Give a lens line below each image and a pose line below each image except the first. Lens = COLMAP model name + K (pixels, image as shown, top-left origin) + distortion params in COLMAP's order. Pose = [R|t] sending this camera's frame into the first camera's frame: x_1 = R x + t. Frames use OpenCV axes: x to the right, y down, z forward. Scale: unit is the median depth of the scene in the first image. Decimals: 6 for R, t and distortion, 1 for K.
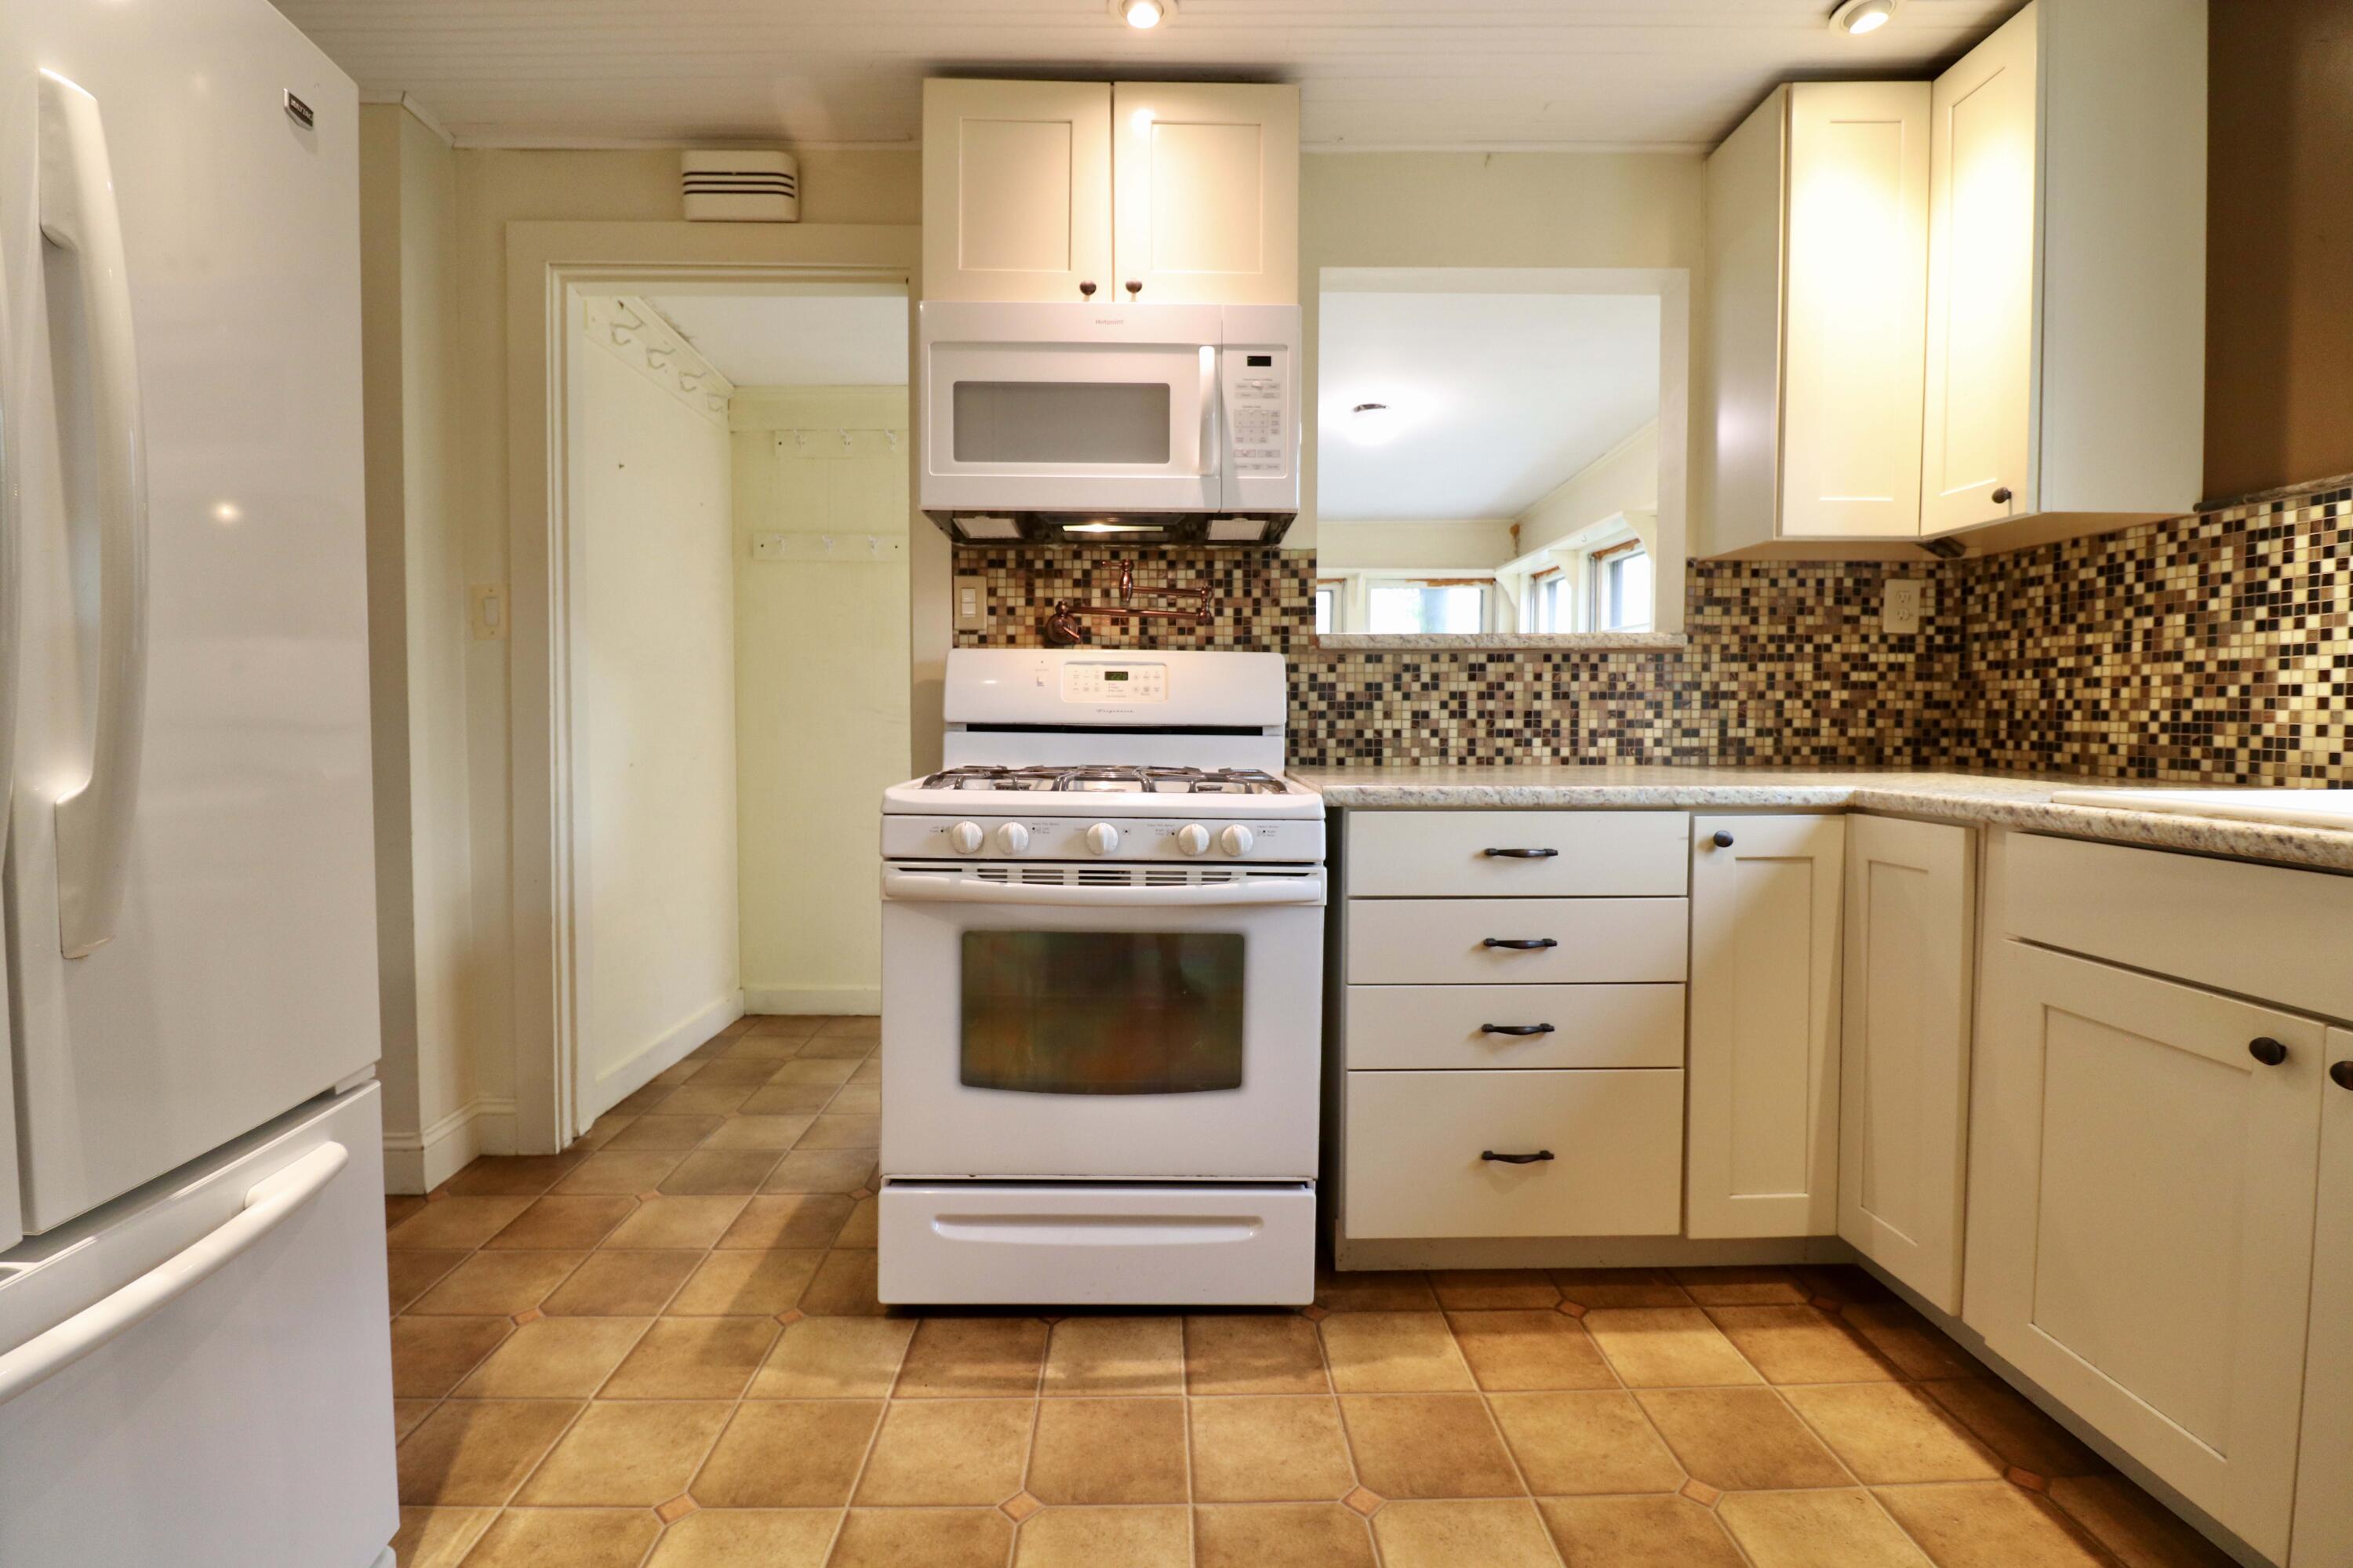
lens RADIAL K [[1086.6, 0, 1177.3], [0, 1086.6, 764.5], [0, 0, 1]] dist [0.001863, -0.014187]
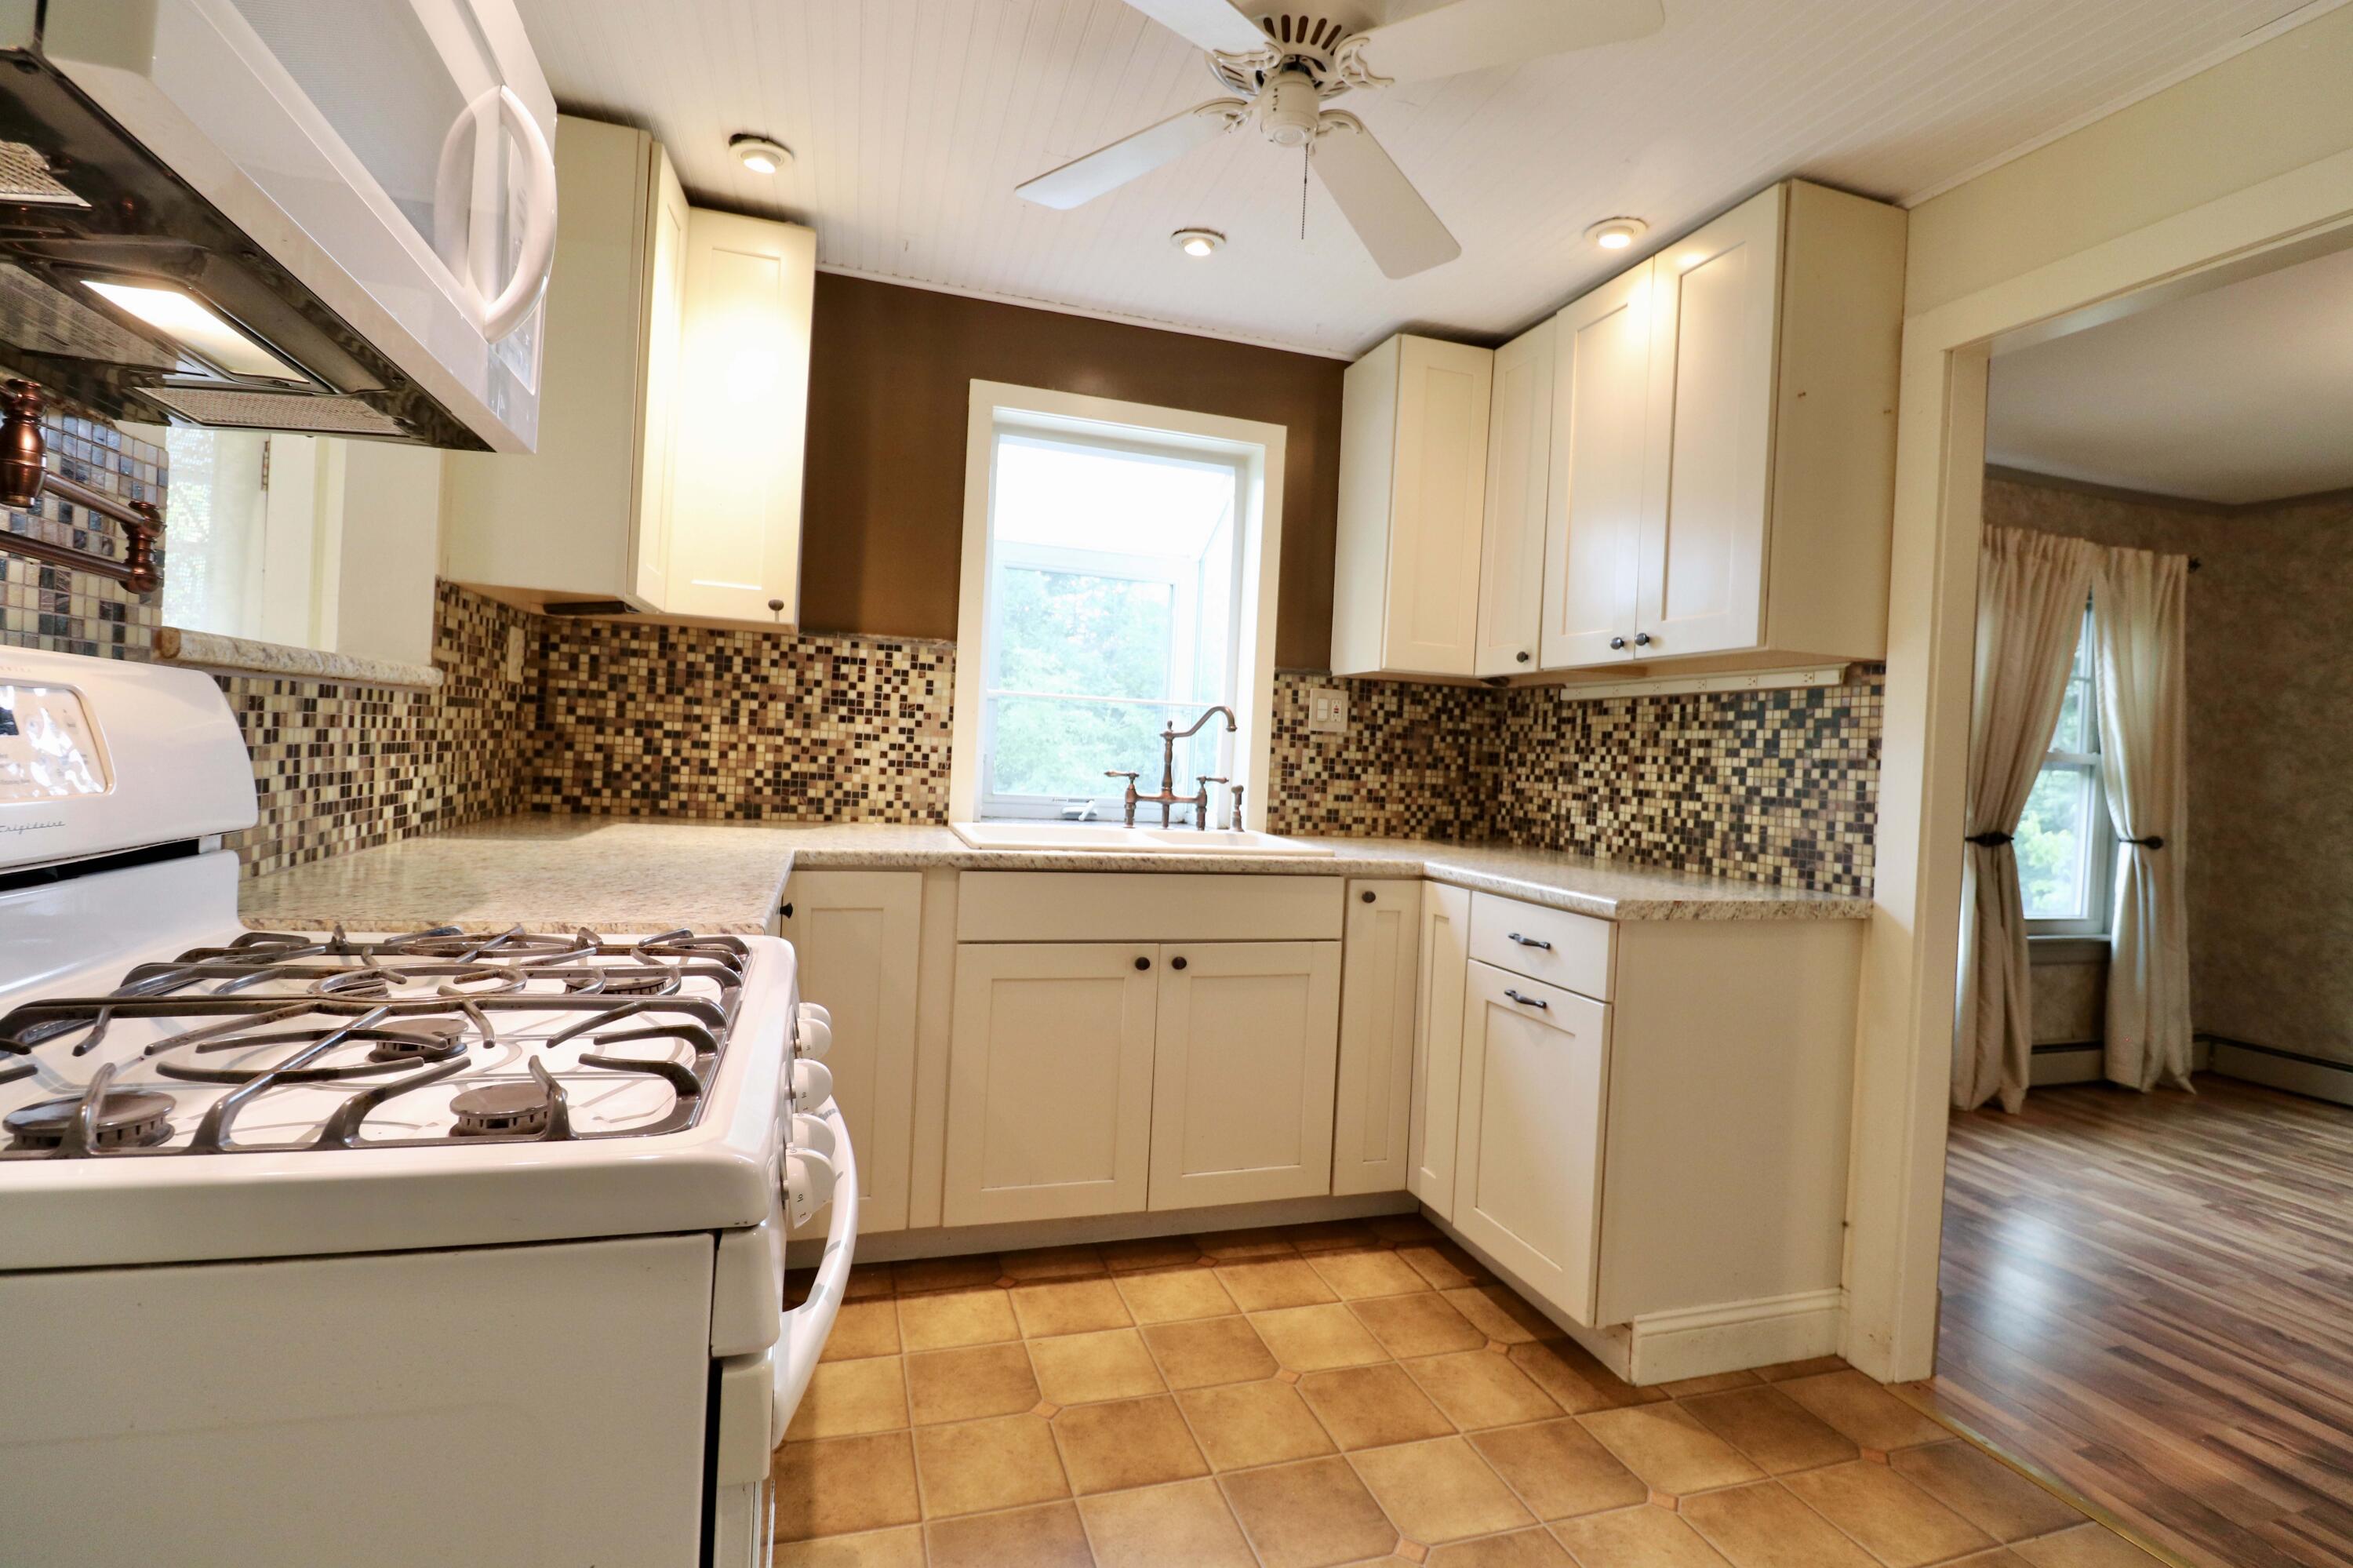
lens RADIAL K [[1086.6, 0, 1177.3], [0, 1086.6, 764.5], [0, 0, 1]] dist [0.001863, -0.014187]
pose [[-0.286027, -0.025059, 0.957894, -0.570724], [-0.010282, 0.999681, 0.023082, -0.094422], [-0.958166, -0.003247, -0.286193, 0.888332]]
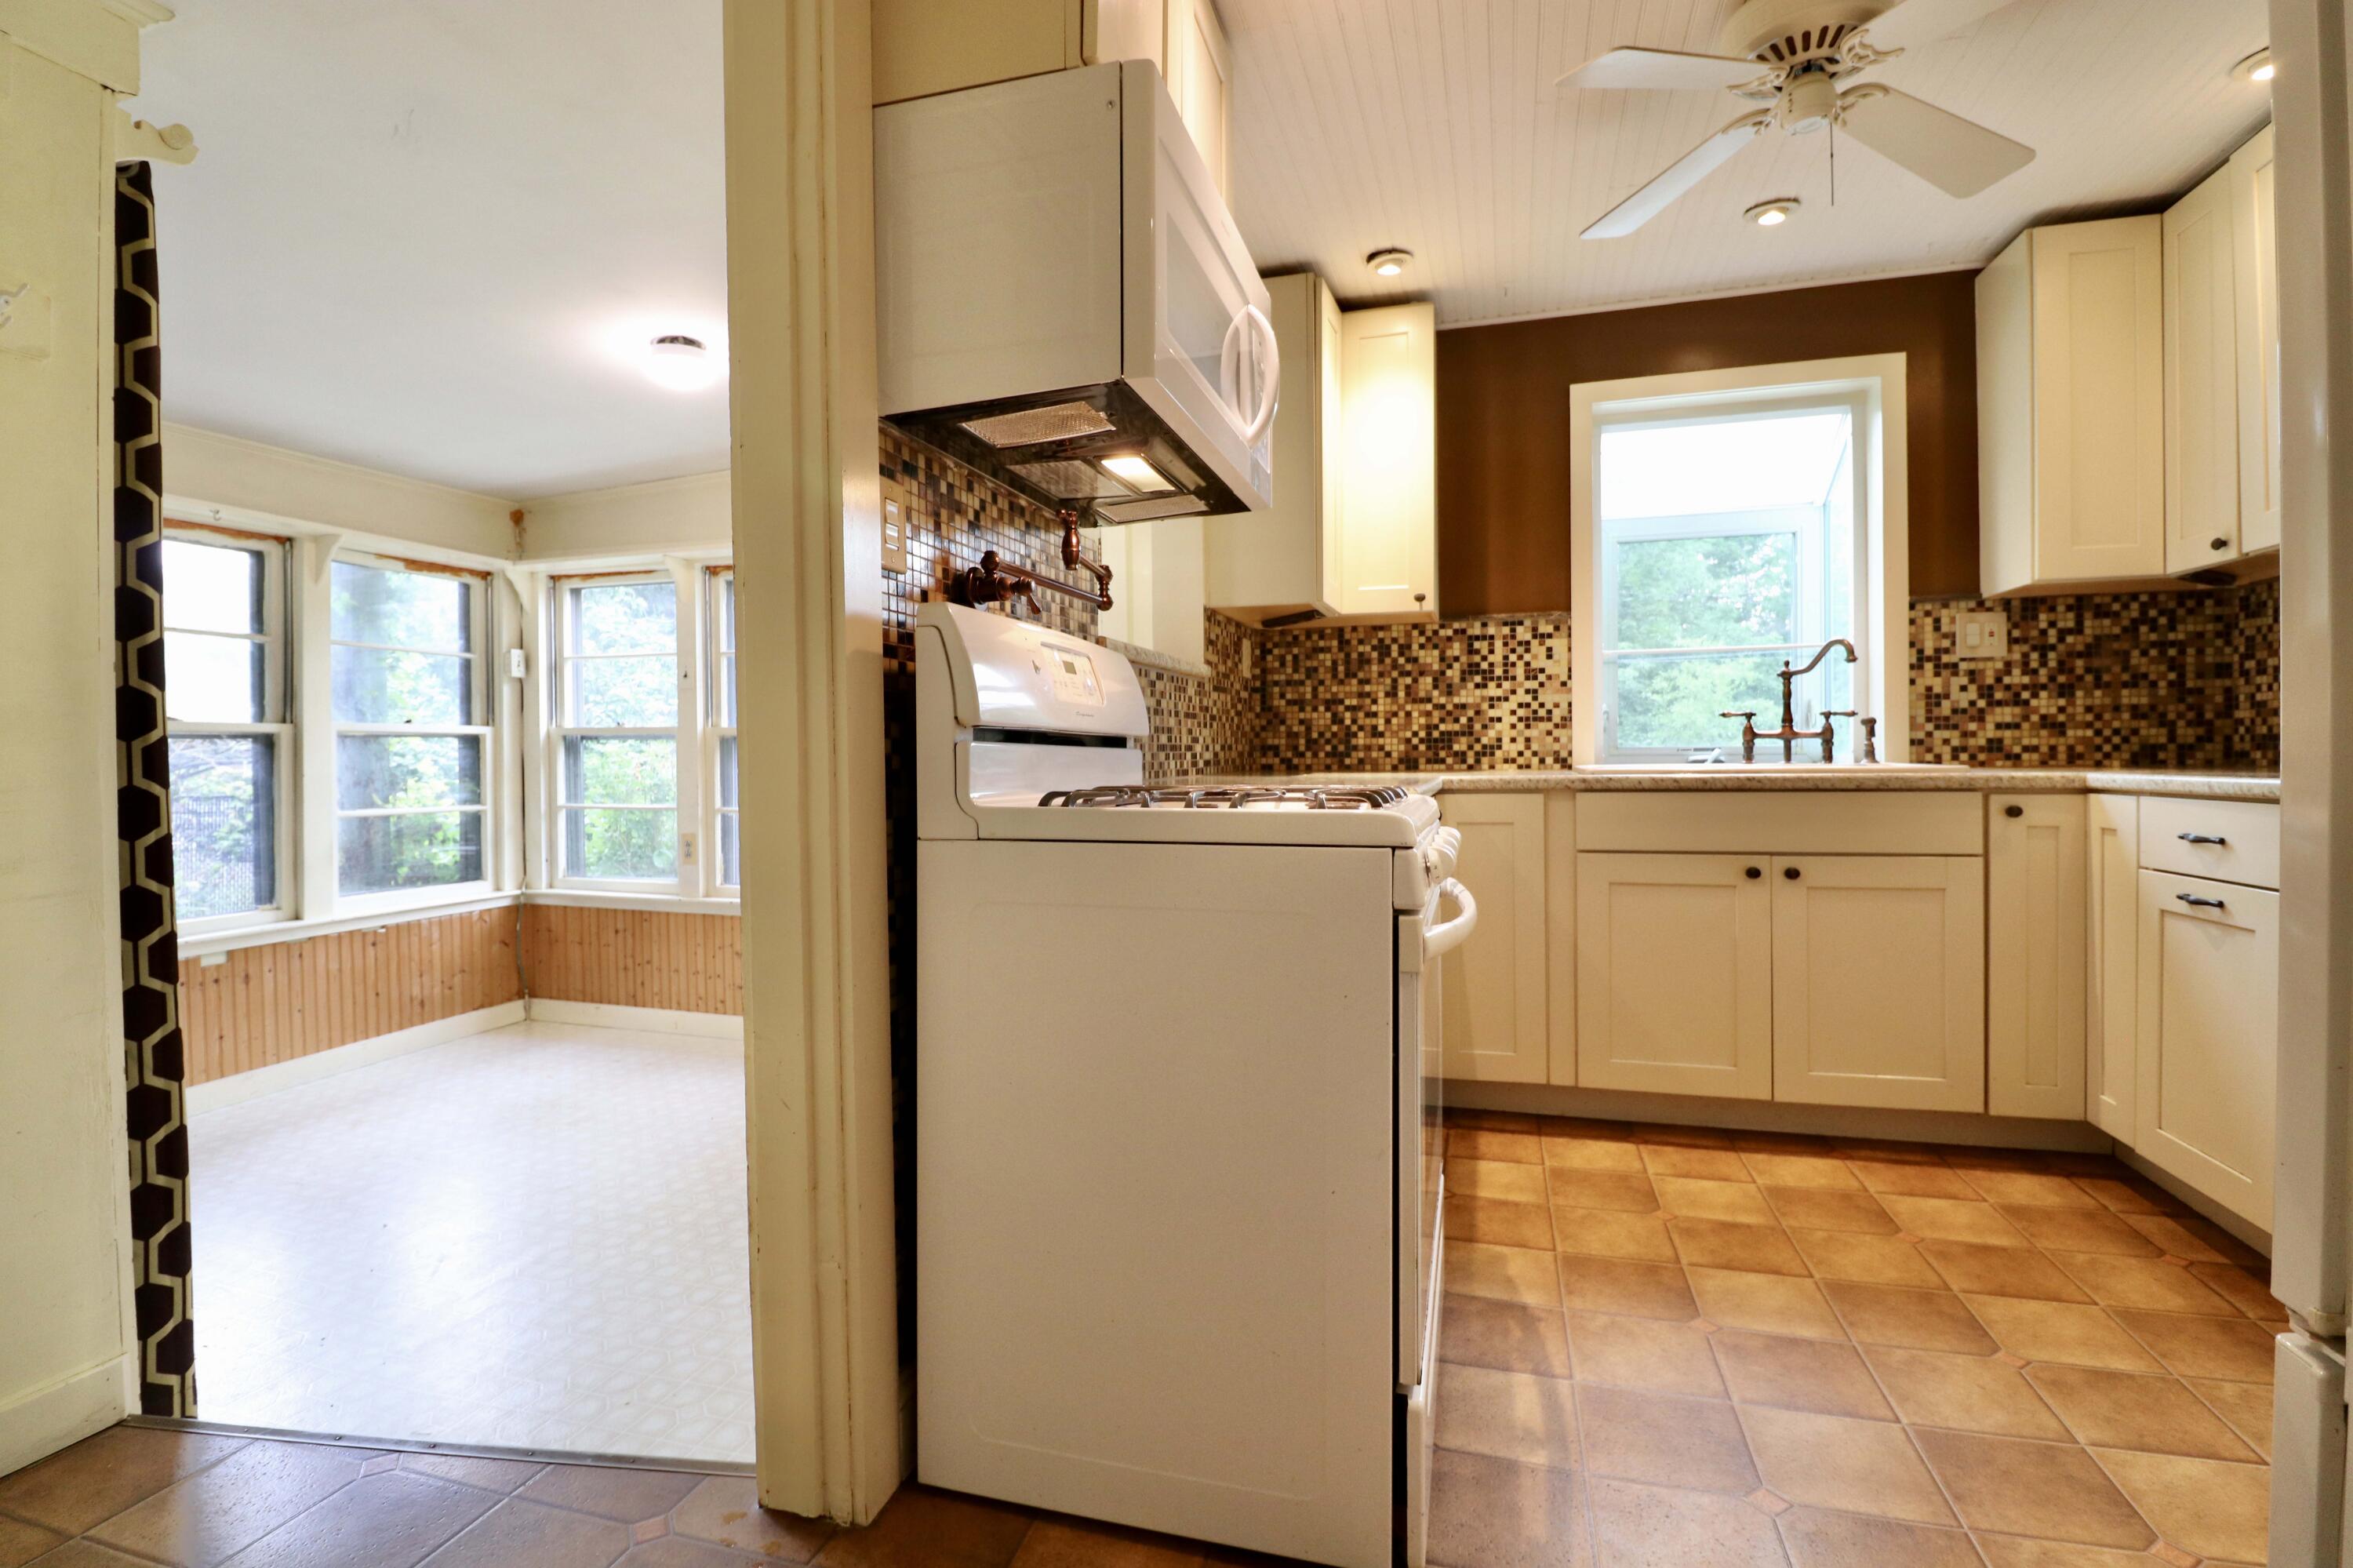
lens RADIAL K [[1086.6, 0, 1177.3], [0, 1086.6, 764.5], [0, 0, 1]] dist [0.001863, -0.014187]
pose [[0.293613, -0.012629, 0.955841, -0.889945], [0.052499, 0.998617, -0.002932, -0.011152], [-0.954482, 0.051042, 0.293870, 0.855609]]
